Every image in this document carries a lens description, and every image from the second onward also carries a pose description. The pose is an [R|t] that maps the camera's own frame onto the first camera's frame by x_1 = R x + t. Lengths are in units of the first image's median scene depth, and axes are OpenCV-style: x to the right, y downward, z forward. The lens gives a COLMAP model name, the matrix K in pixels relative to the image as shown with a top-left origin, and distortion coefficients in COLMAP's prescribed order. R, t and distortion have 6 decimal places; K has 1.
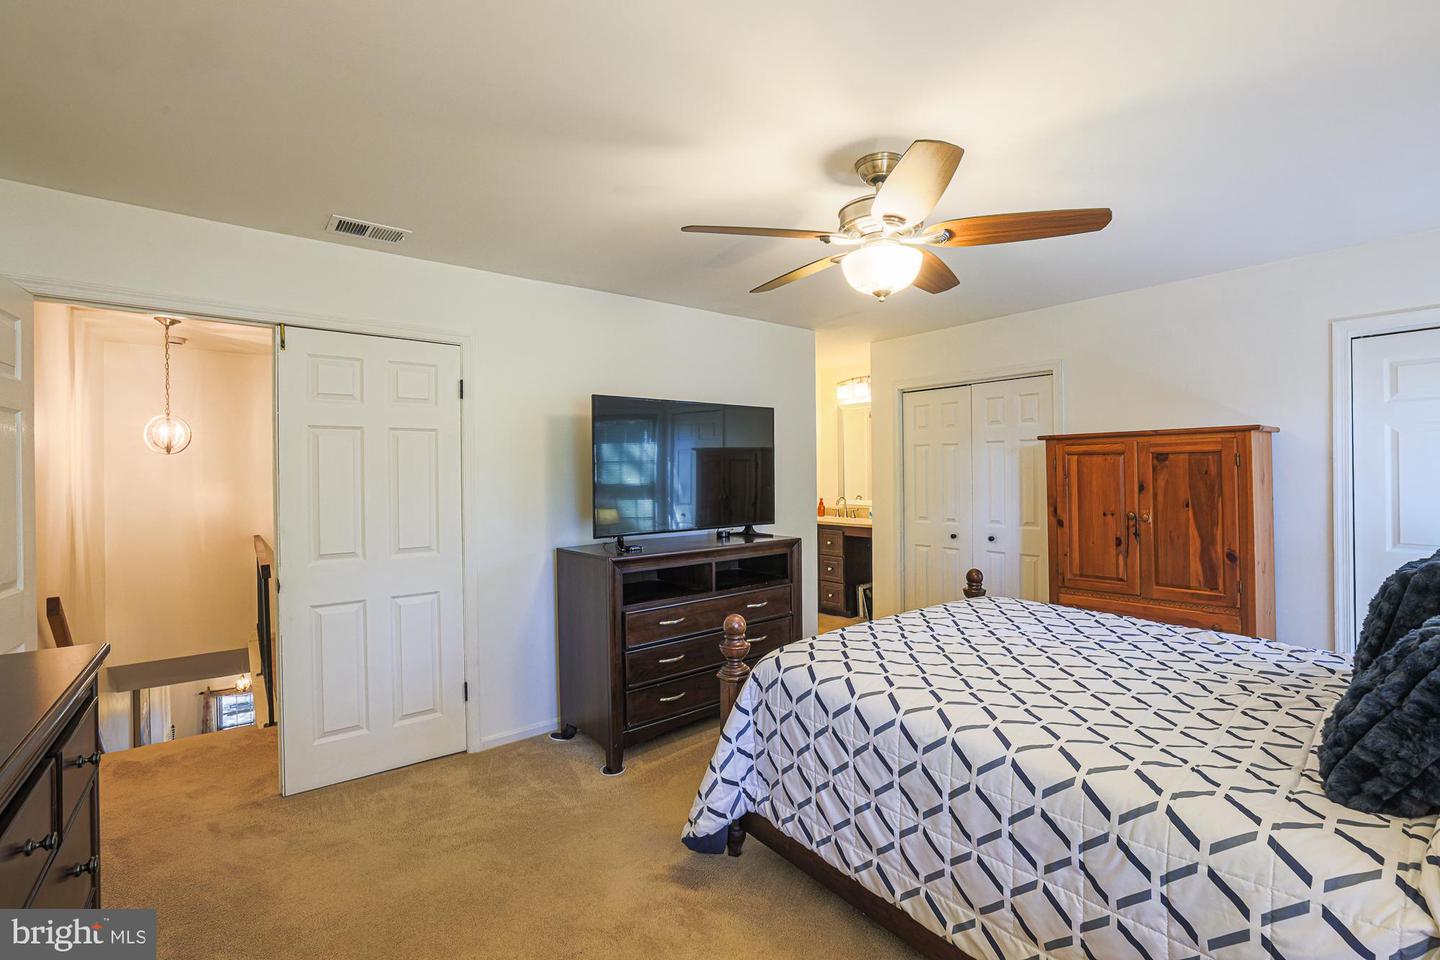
lens RADIAL K [[611.1, 0, 710.4], [0, 611.1, 481.2], [0, 0, 1]] dist [-0.047434, 0.018875]
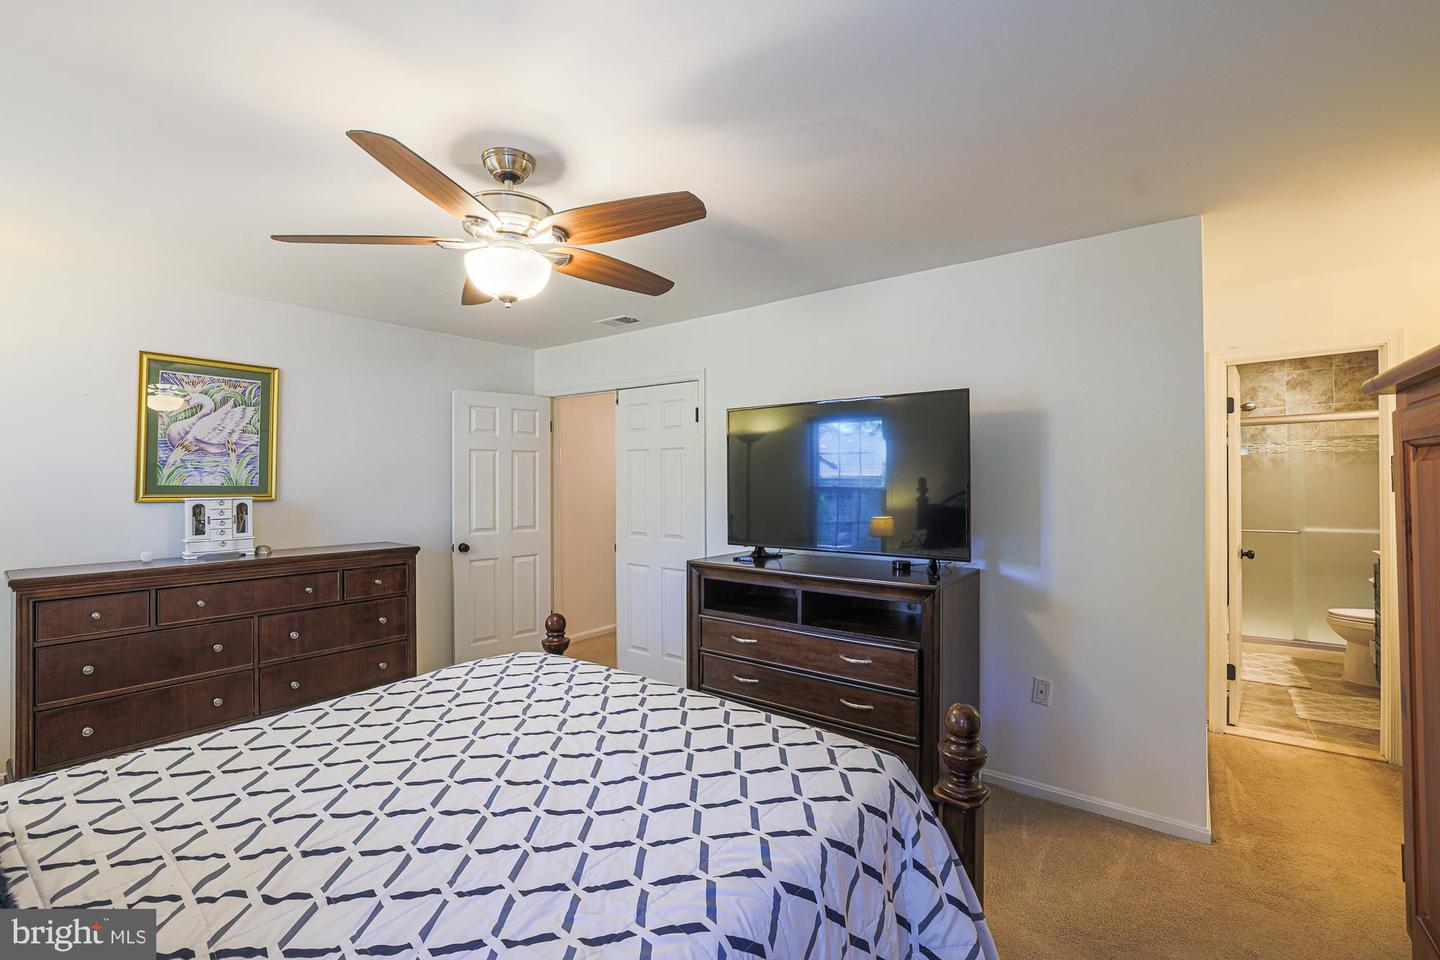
lens RADIAL K [[628.1, 0, 719.7], [0, 628.1, 470.8], [0, 0, 1]] dist [-0.032127, 0.015338]
pose [[0.262828, -0.008449, -0.964806, 0.951220], [-0.019157, 0.999719, -0.013973, -0.019862], [0.964652, 0.022155, 0.262593, 0.774266]]
